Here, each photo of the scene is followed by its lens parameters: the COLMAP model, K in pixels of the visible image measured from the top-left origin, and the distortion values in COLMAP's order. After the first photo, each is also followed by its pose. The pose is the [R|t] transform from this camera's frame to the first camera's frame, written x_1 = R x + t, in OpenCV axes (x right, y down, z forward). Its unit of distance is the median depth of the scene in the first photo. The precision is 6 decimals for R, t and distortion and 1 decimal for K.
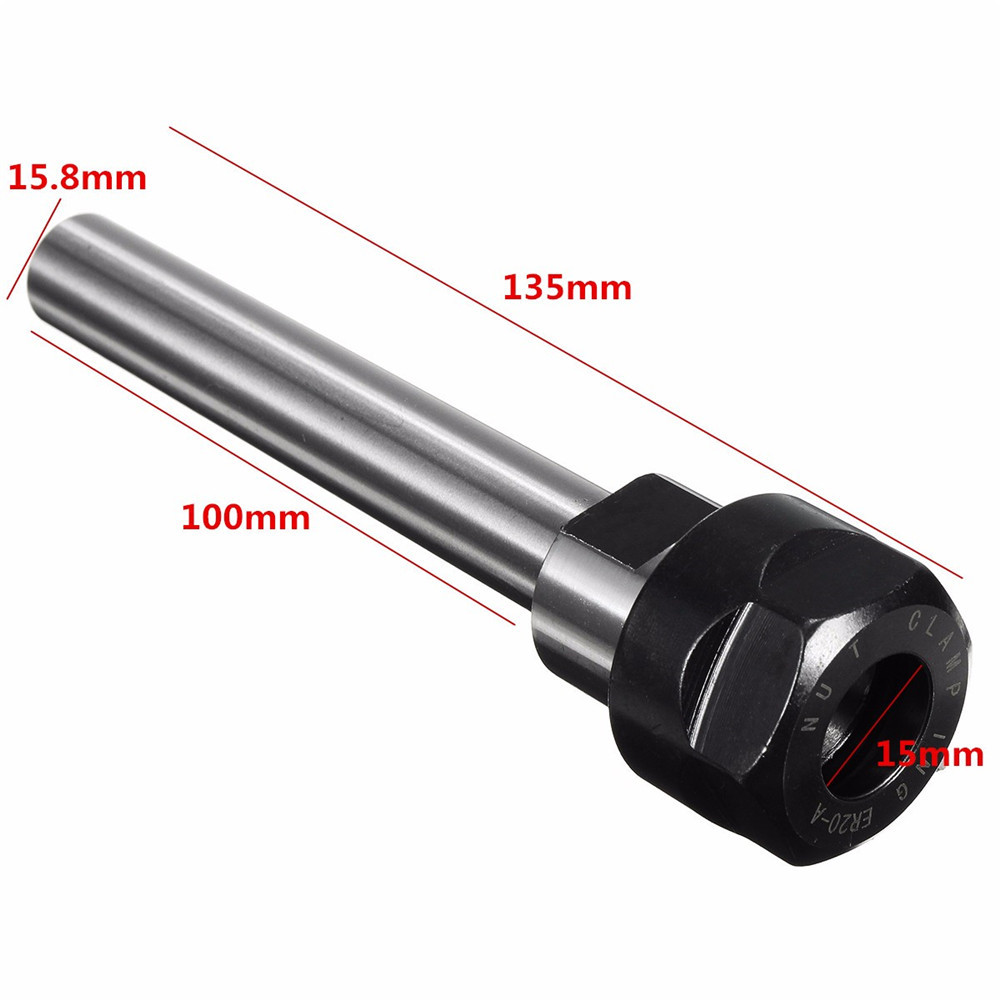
lens RADIAL K [[3630.6, 0, 501.5], [0, 3630.6, 499.9], [0, 0, 1]] dist [0.050944, 0.000000]
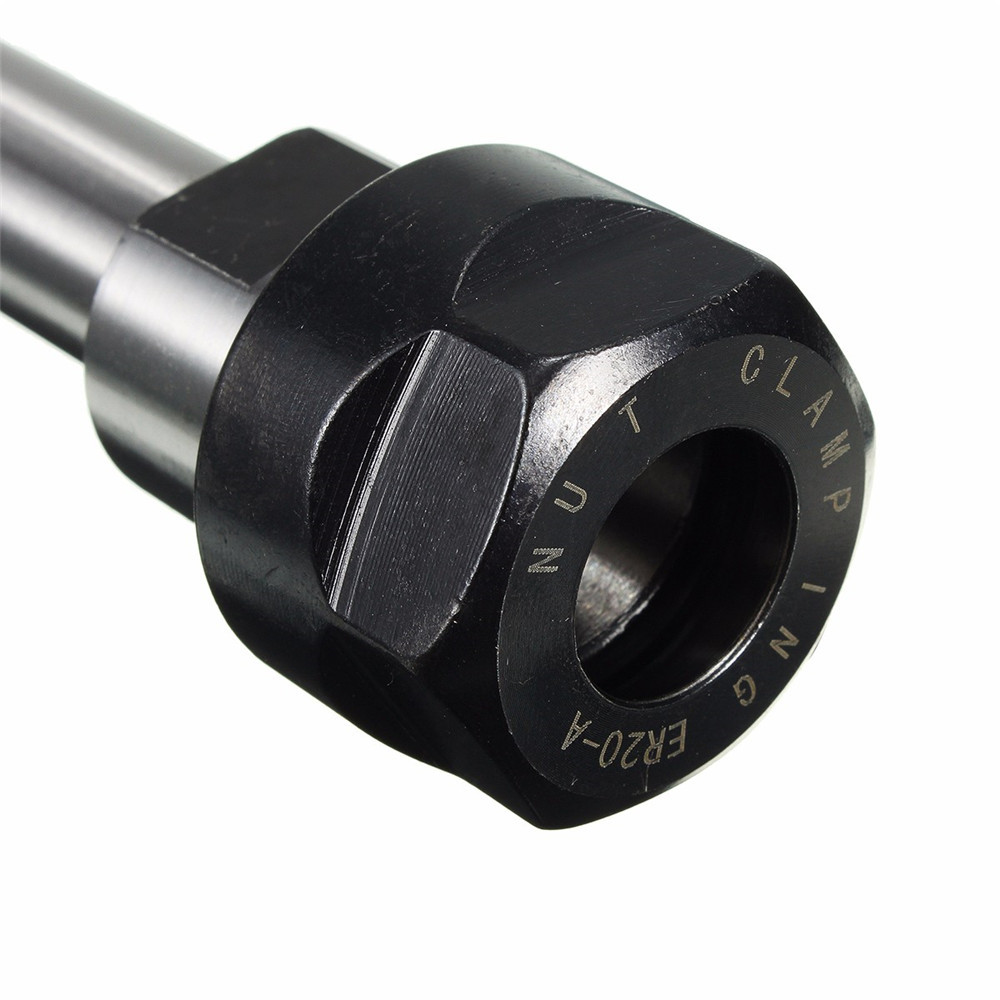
lens RADIAL K [[3630.6, 0, 498.4], [0, 3630.6, 500.3], [0, 0, 1]] dist [0.050944, 0.000000]
pose [[0.999653, -0.008949, -0.024778, 0.089231], [0.009402, 0.999790, 0.018226, 0.042698], [0.024609, -0.018453, 0.999527, 0.468119]]
